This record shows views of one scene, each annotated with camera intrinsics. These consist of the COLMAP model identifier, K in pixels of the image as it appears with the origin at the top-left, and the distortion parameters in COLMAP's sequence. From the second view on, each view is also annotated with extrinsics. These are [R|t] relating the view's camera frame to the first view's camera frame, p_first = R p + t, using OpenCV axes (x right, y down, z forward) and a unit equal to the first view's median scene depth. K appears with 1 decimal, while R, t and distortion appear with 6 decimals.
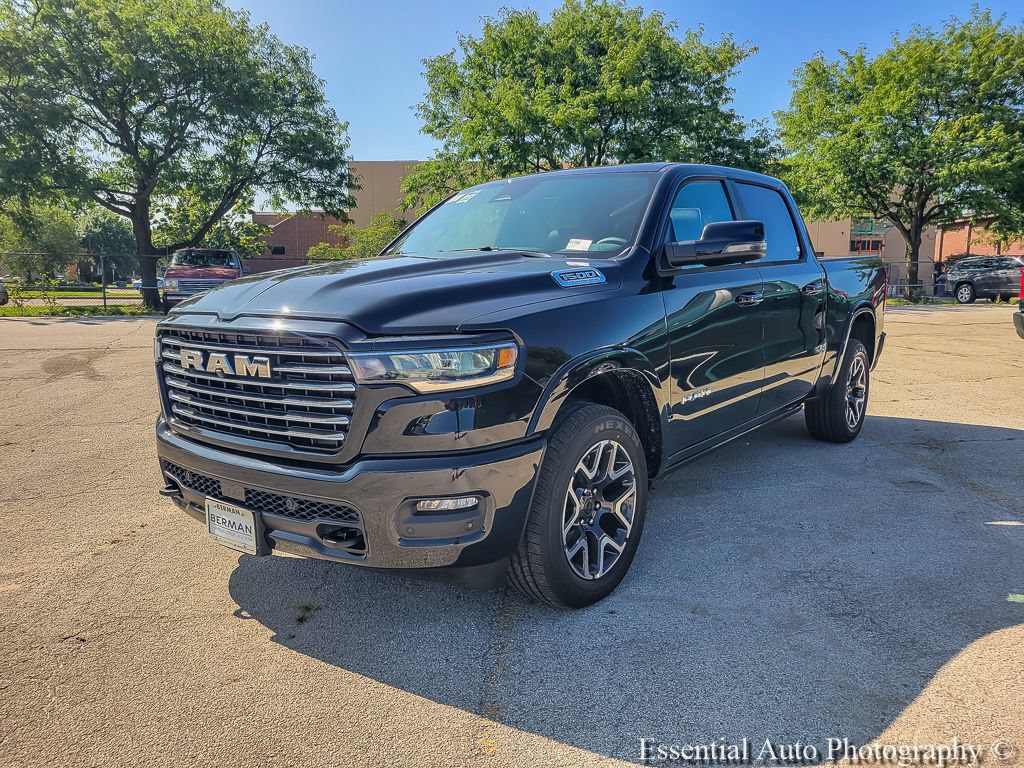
lens RADIAL K [[801.2, 0, 508.0], [0, 801.2, 391.5], [0, 0, 1]] dist [0.037139, -0.002556]
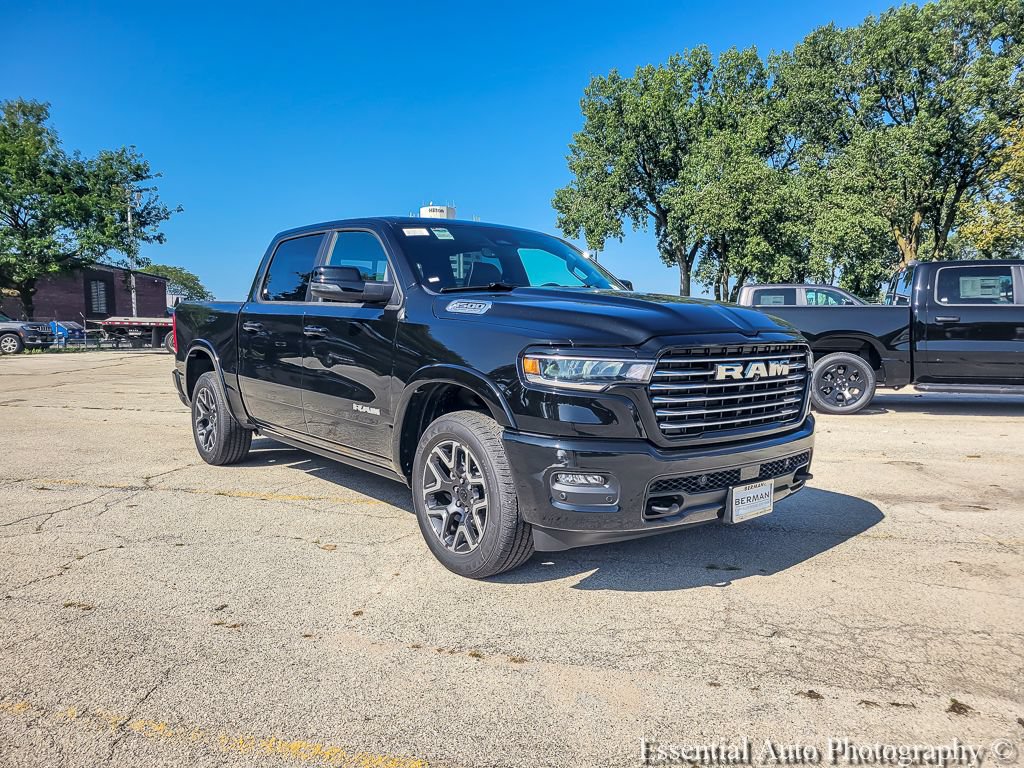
lens RADIAL K [[808.8, 0, 508.7], [0, 808.8, 399.7], [0, 0, 1]] dist [0.033121, 0.006491]
pose [[0.170538, -0.079139, 0.982168, -0.257518], [0.141443, 0.988413, 0.055083, -0.017500], [-0.975146, 0.129527, 0.179756, 0.176793]]
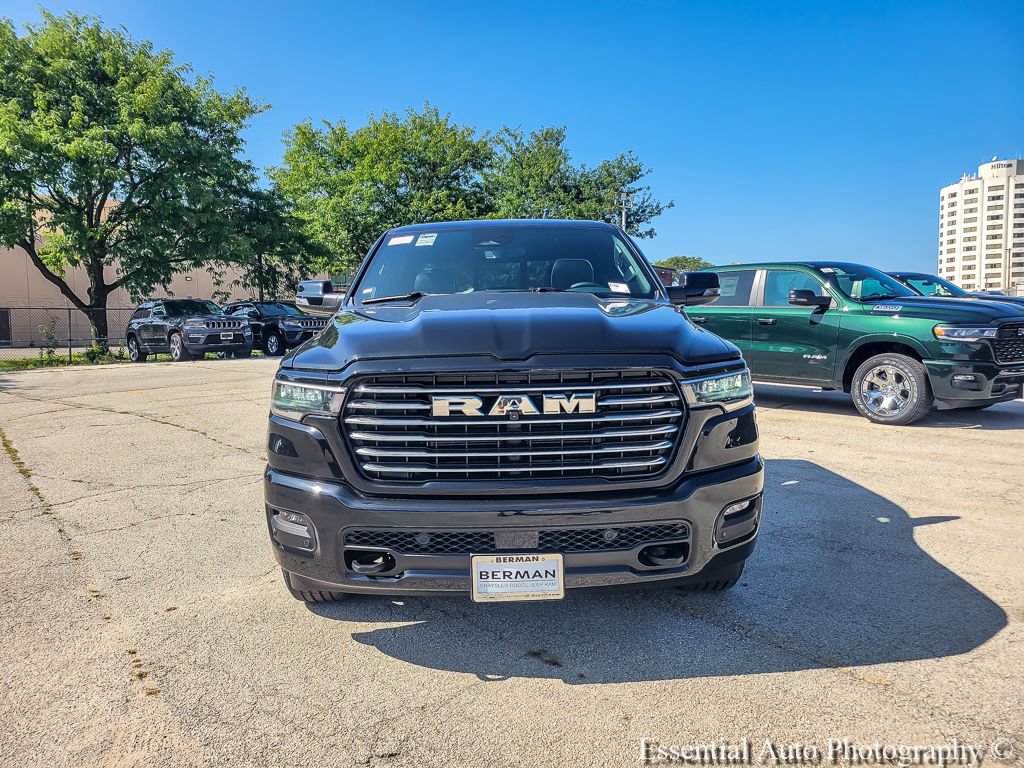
lens RADIAL K [[801.2, 0, 504.5], [0, 801.2, 383.4], [0, 0, 1]] dist [0.037139, -0.002556]
pose [[0.772574, -0.060432, 0.632042, -0.147389], [0.104314, 0.994014, -0.032466, -0.004722], [-0.626297, 0.091013, 0.774254, 0.041340]]
